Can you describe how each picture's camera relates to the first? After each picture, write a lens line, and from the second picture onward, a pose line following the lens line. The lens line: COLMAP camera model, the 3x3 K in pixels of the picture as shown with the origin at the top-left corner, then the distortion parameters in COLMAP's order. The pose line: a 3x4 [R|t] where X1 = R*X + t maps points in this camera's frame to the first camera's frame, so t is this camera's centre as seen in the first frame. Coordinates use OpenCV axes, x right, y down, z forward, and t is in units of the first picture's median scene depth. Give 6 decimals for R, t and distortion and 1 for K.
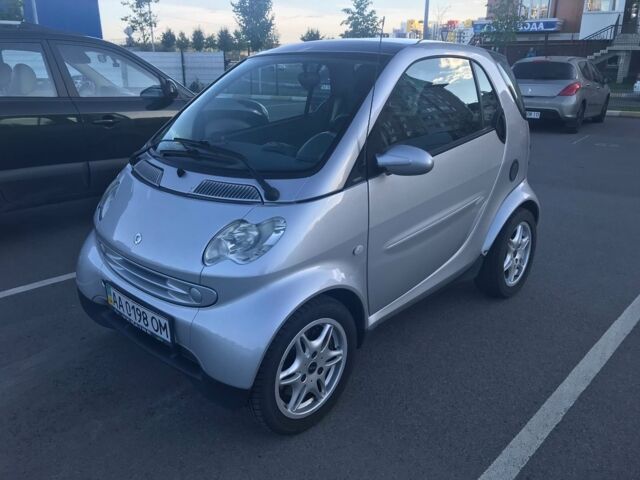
lens RADIAL K [[531.6, 0, 317.1], [0, 531.6, 234.1], [0, 0, 1]] dist [0.026392, -0.004327]
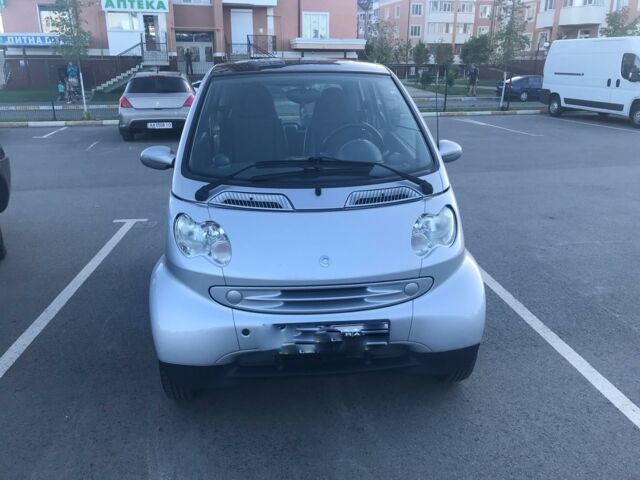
lens RADIAL K [[531.6, 0, 317.4], [0, 531.6, 238.8], [0, 0, 1]] dist [0.026392, -0.004327]
pose [[0.647512, -0.244728, 0.721690, -0.210147], [0.256671, 0.961735, 0.095839, -0.026526], [-0.717529, 0.123180, 0.685550, 0.068483]]
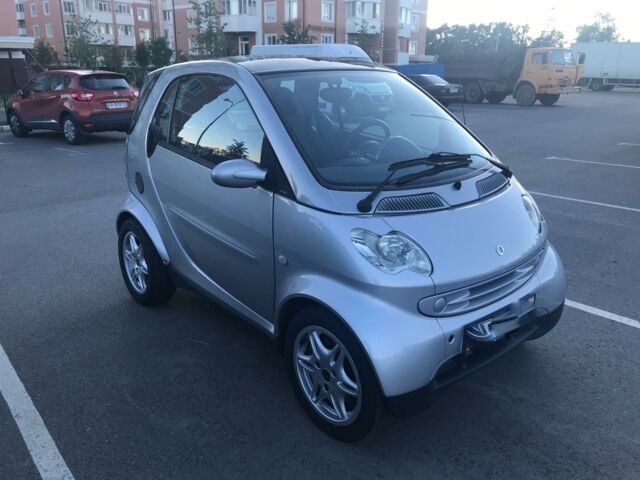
lens RADIAL K [[531.6, 0, 318.3], [0, 531.6, 242.5], [0, 0, 1]] dist [0.026392, -0.004327]
pose [[0.105829, -0.317523, 0.942327, -0.268210], [0.328717, 0.905543, 0.268212, -0.079835], [-0.938480, 0.281375, 0.200208, 0.227445]]
